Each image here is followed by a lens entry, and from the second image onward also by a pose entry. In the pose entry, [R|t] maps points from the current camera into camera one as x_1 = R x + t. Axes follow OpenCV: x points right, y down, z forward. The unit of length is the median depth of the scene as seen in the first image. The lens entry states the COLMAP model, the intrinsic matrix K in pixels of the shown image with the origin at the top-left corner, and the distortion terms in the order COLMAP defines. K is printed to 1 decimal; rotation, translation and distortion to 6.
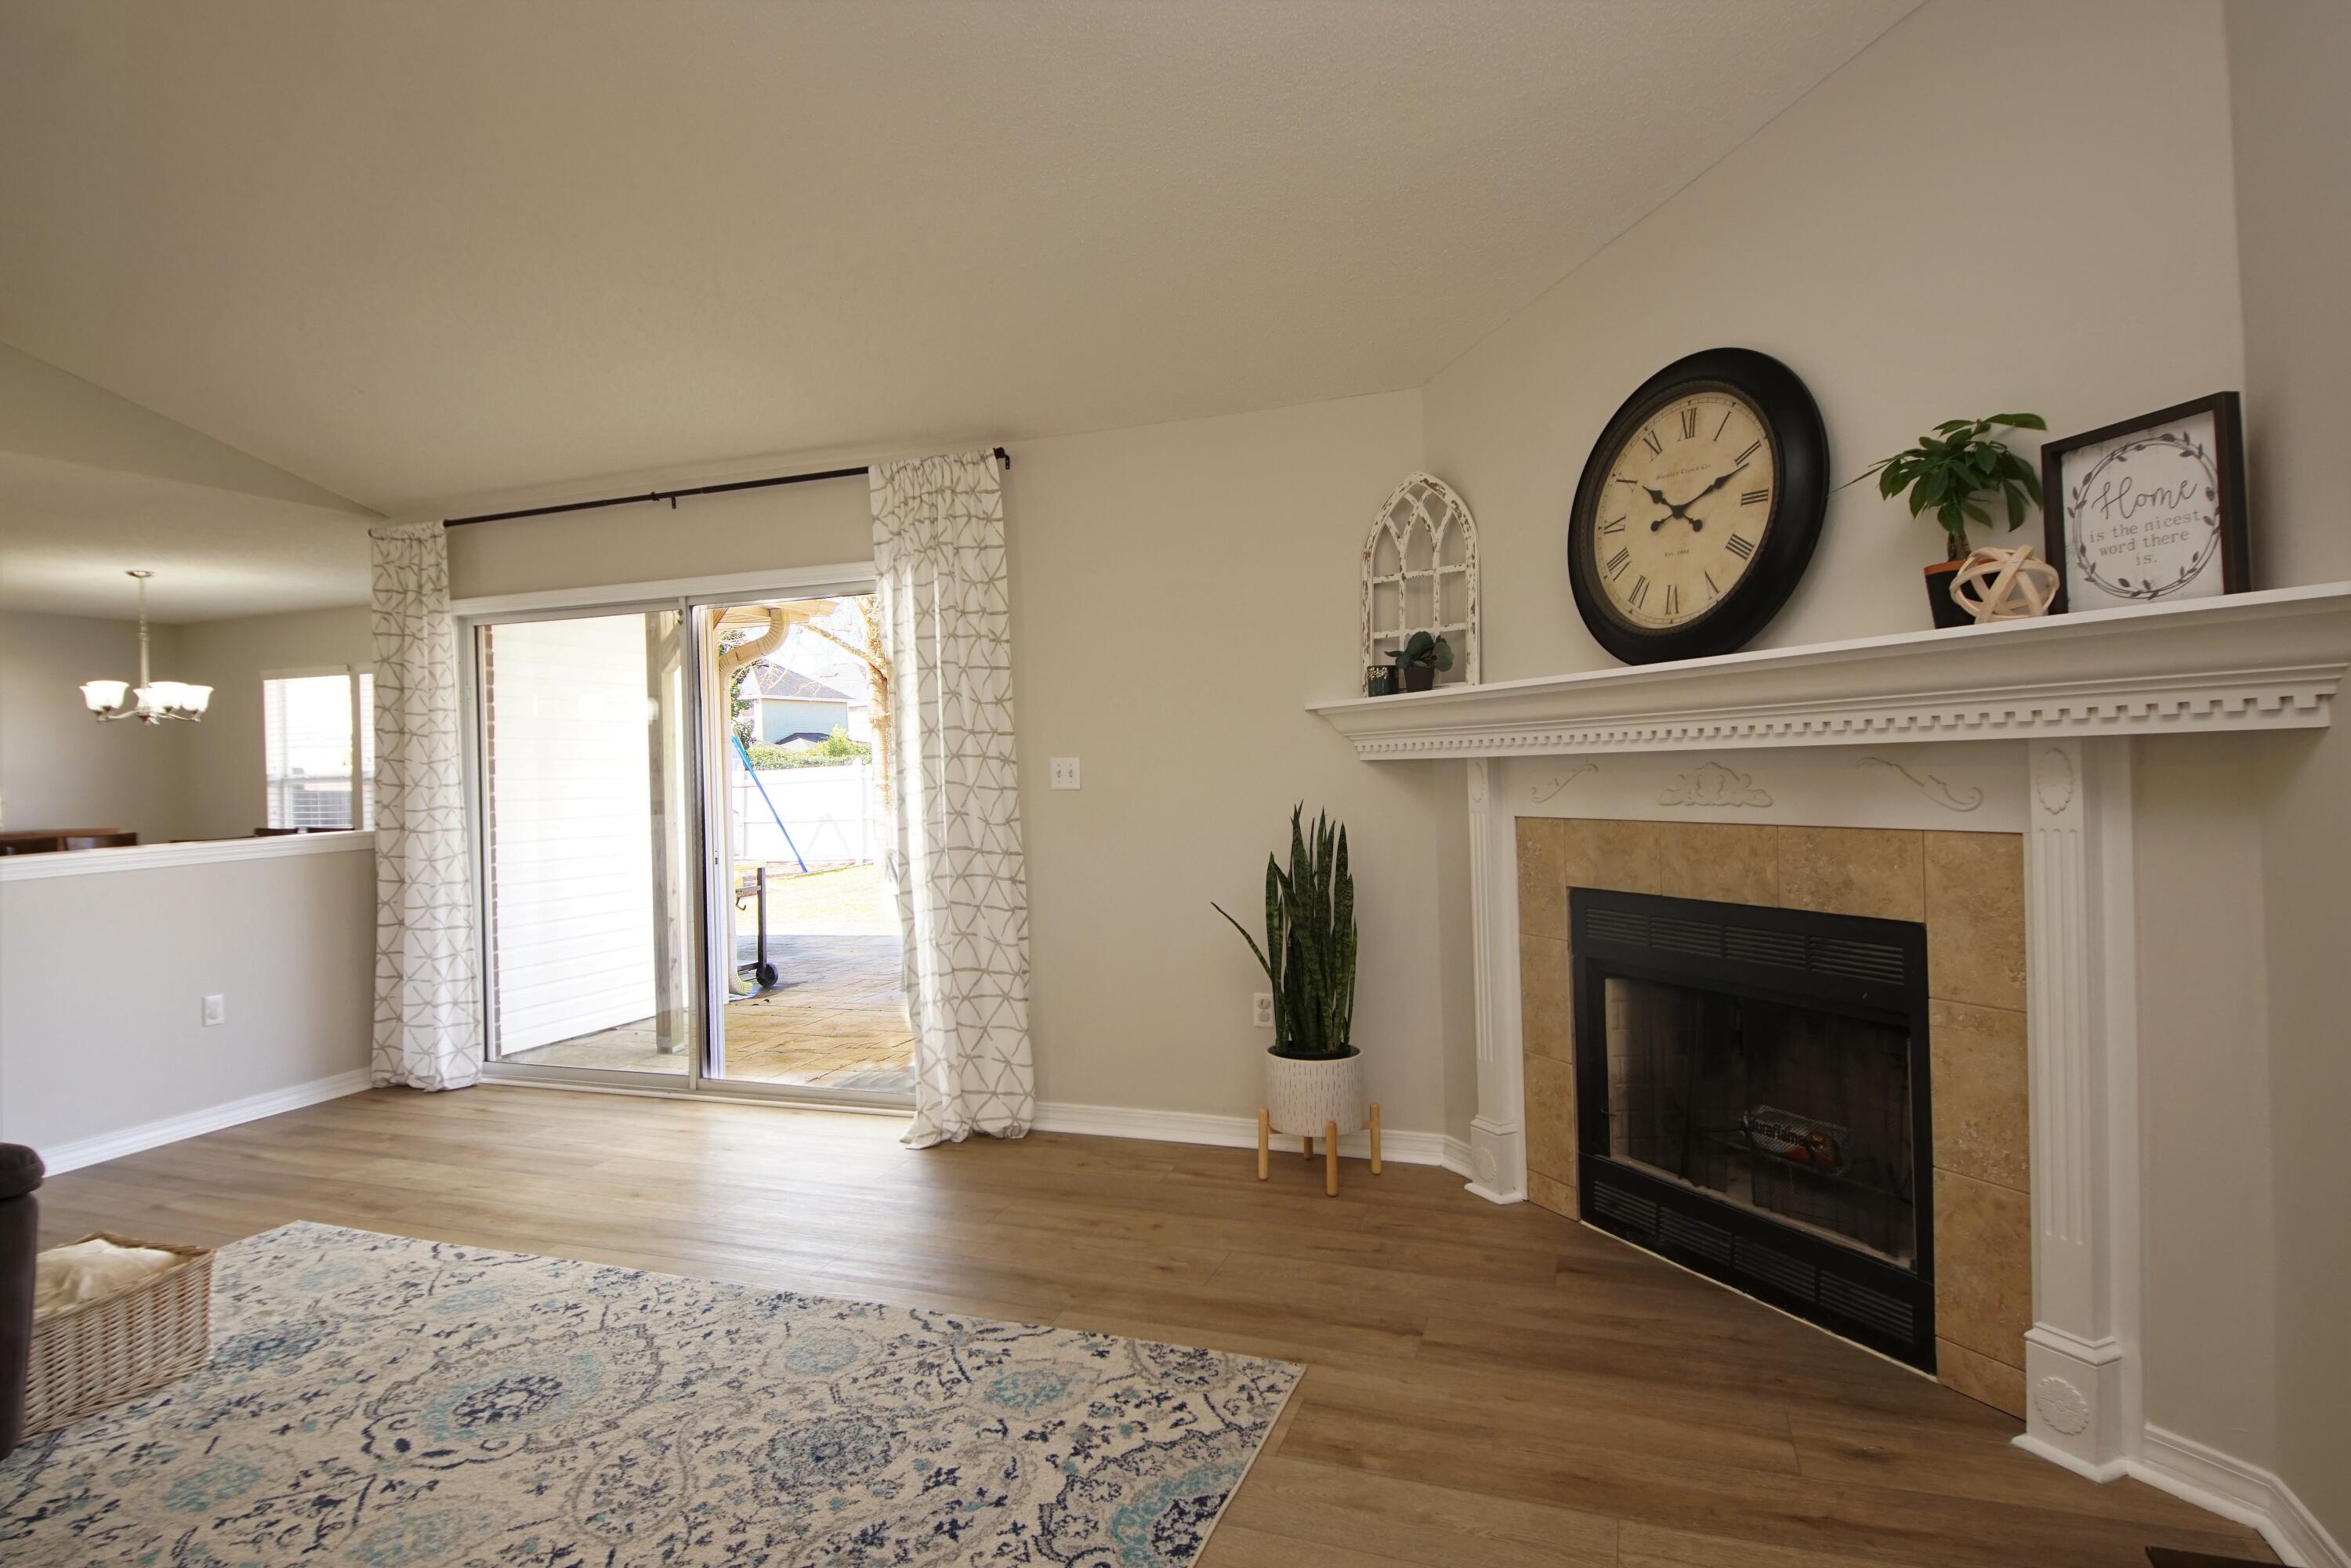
lens RADIAL K [[1257.2, 0, 1150.3], [0, 1257.2, 756.1], [0, 0, 1]] dist [0.032365, -0.031744]
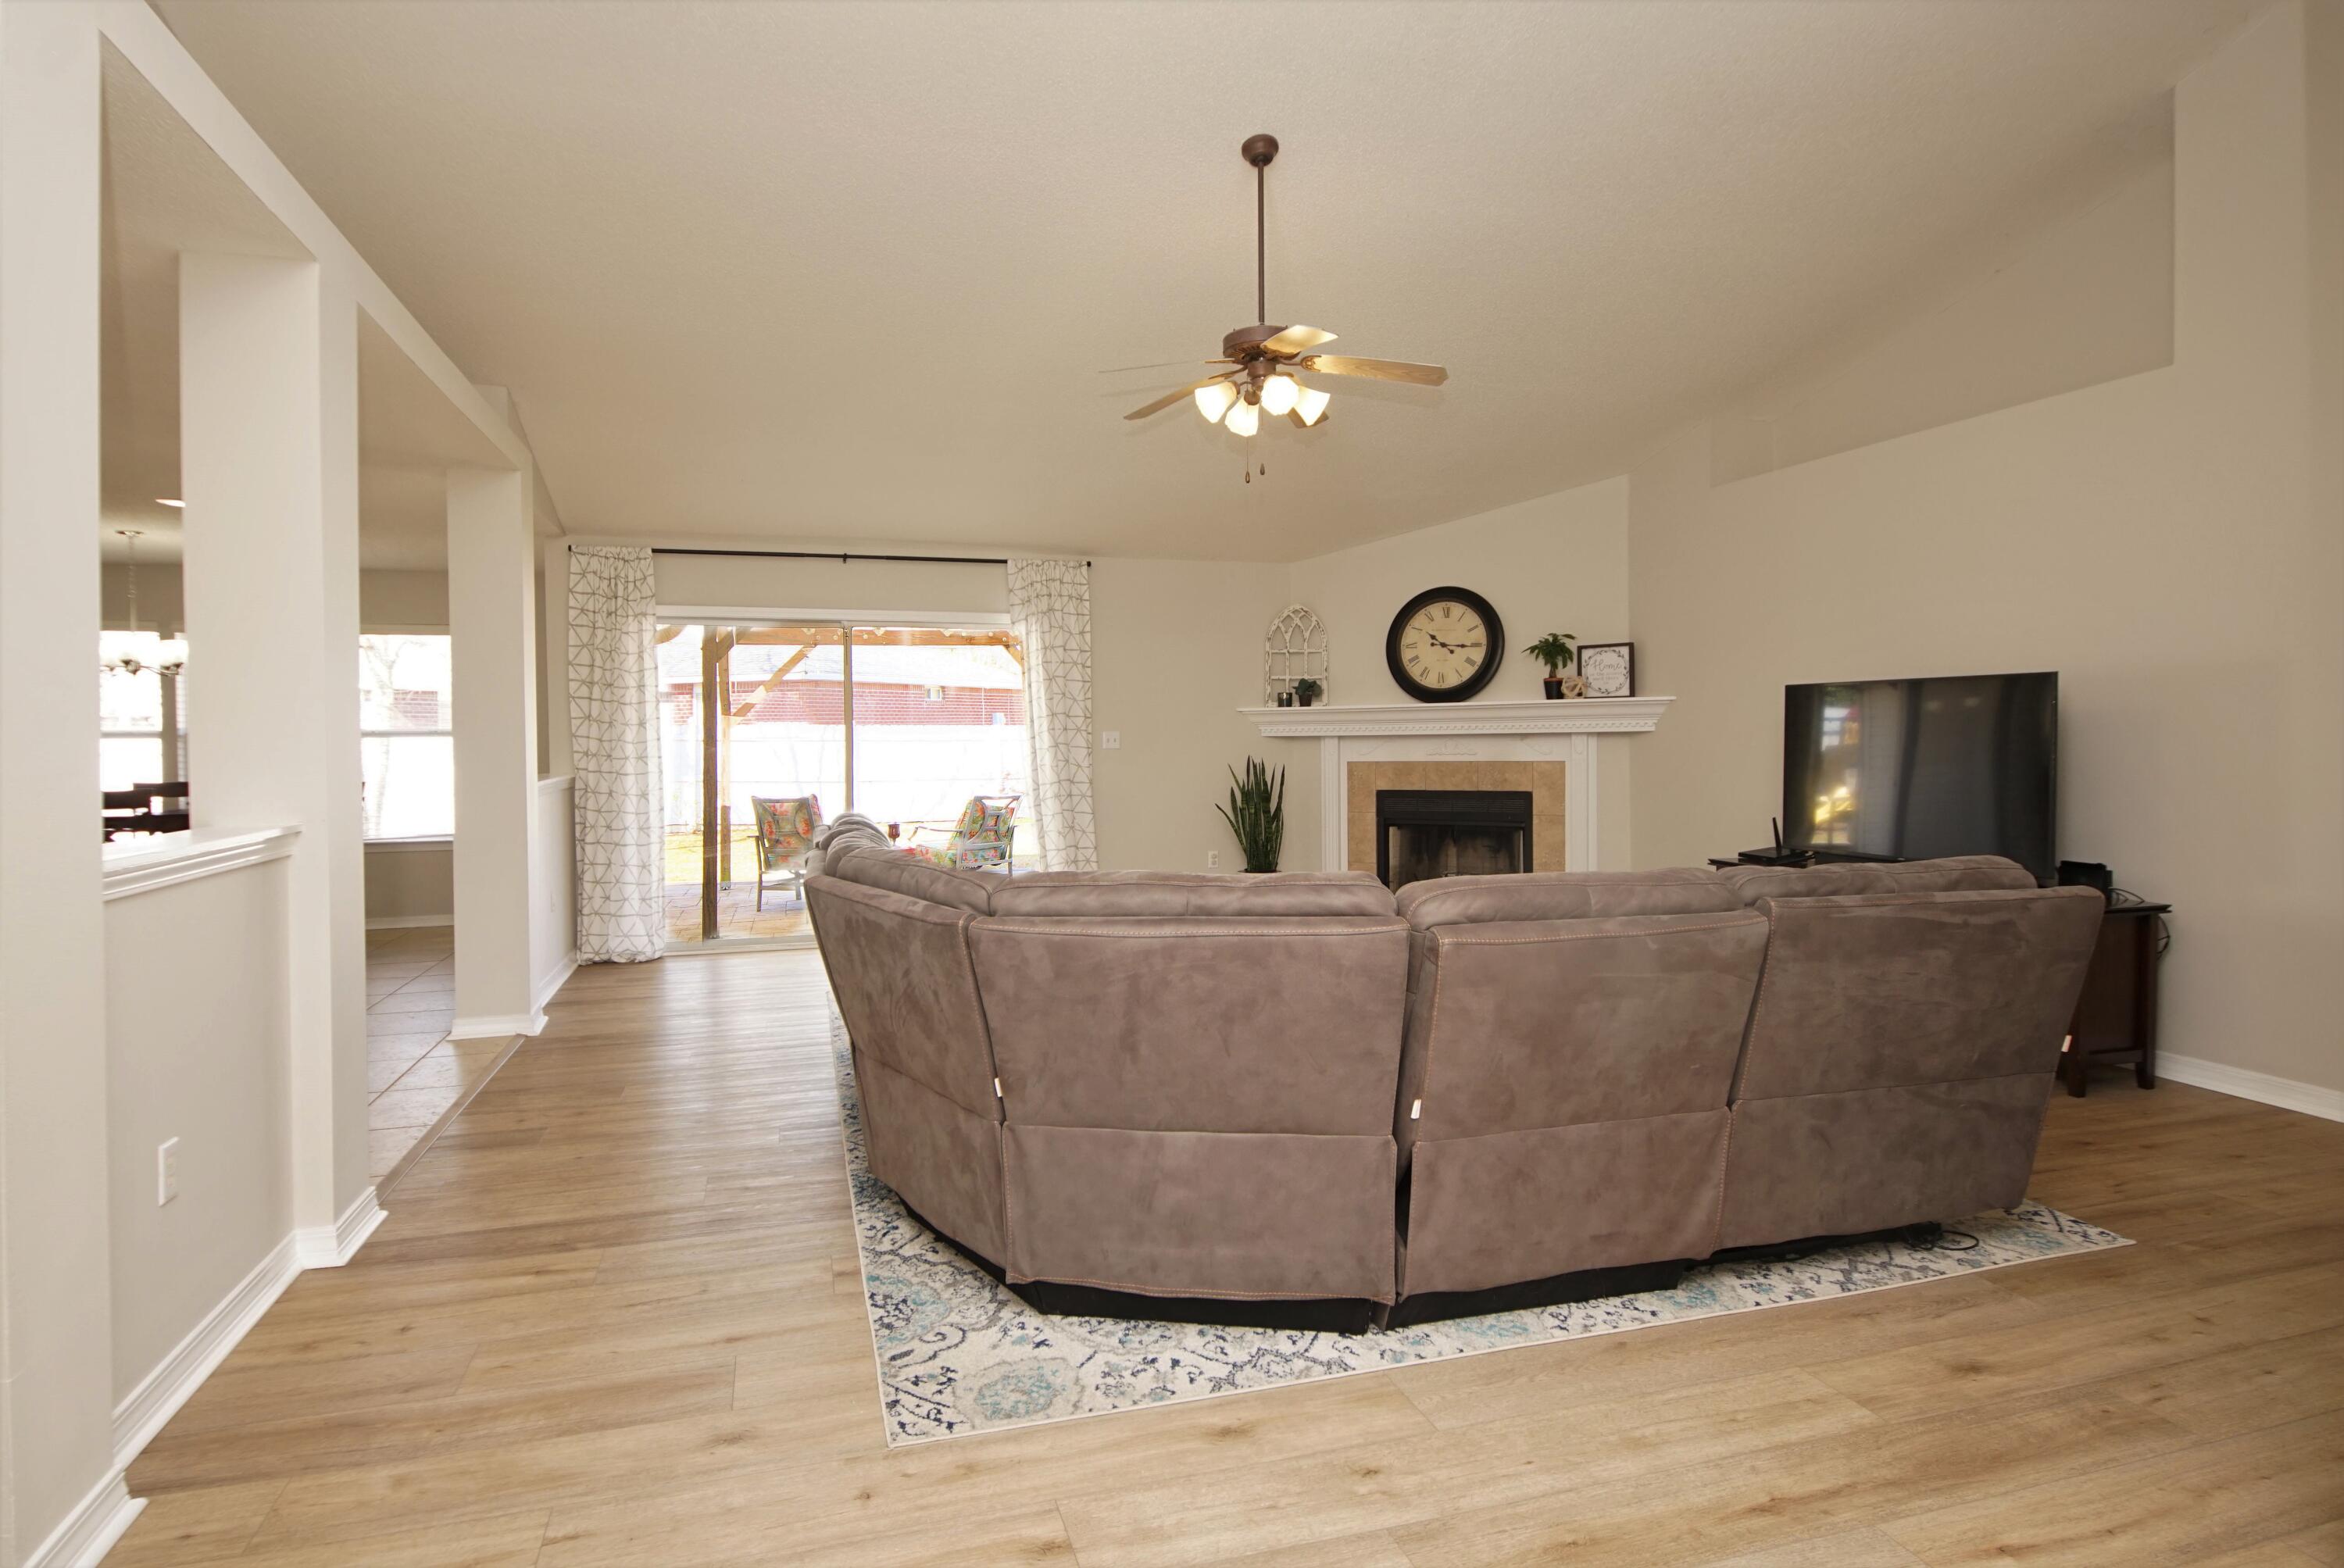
lens RADIAL K [[1253.4, 0, 1153.6], [0, 1253.4, 761.1], [0, 0, 1]] dist [0.032365, -0.031744]
pose [[0.799764, 0.011474, 0.600204, -1.544494], [-0.019085, 0.999798, 0.006318, 0.043967], [-0.600010, -0.016508, 0.799822, -0.705113]]
